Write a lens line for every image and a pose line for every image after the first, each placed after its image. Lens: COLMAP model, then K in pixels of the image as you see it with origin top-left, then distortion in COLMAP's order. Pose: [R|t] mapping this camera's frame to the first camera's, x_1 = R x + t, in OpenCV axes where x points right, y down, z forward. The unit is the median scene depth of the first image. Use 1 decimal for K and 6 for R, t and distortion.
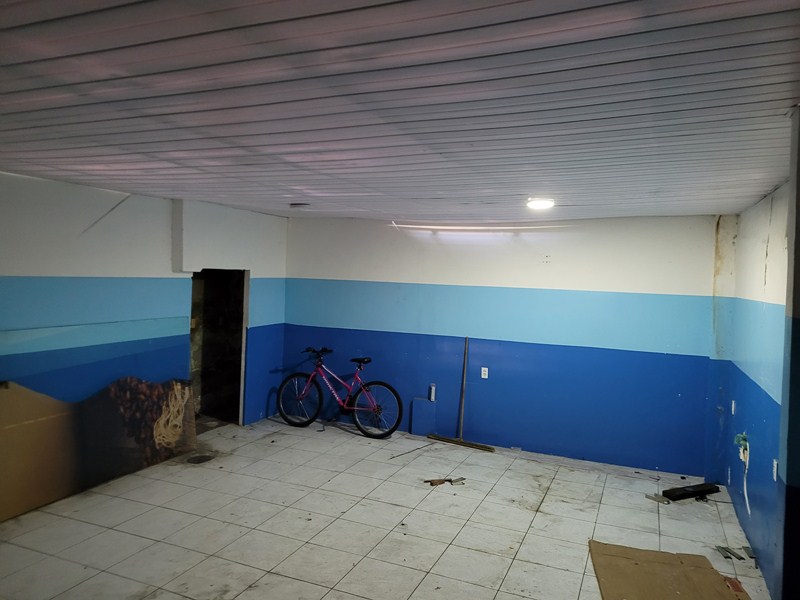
lens RADIAL K [[599.2, 0, 397.0], [0, 599.2, 294.5], [0, 0, 1]] dist [0.041461, -0.030257]
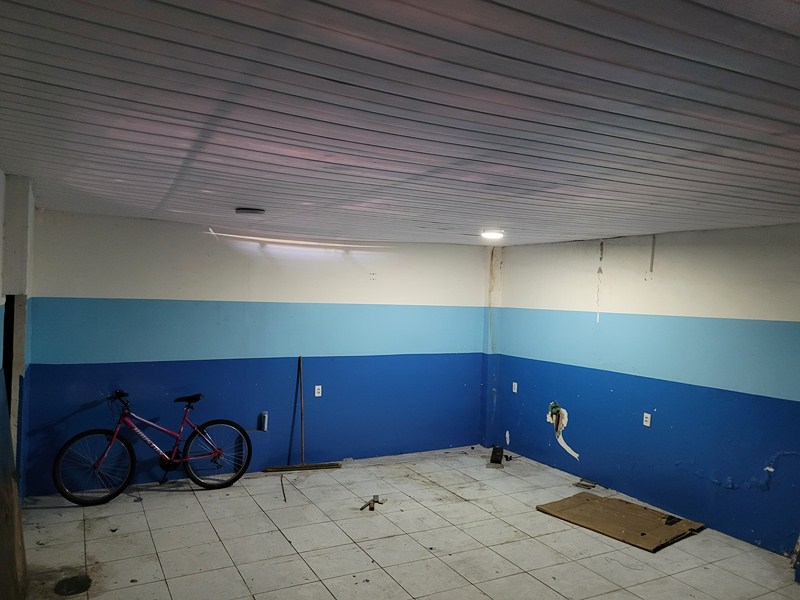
lens RADIAL K [[599.2, 0, 398.3], [0, 599.2, 305.2], [0, 0, 1]] dist [0.041461, -0.030257]
pose [[0.623002, -0.032243, 0.781556, -0.546251], [0.018312, 0.999477, 0.026636, -0.034456], [-0.782006, -0.002282, 0.623267, 0.288841]]
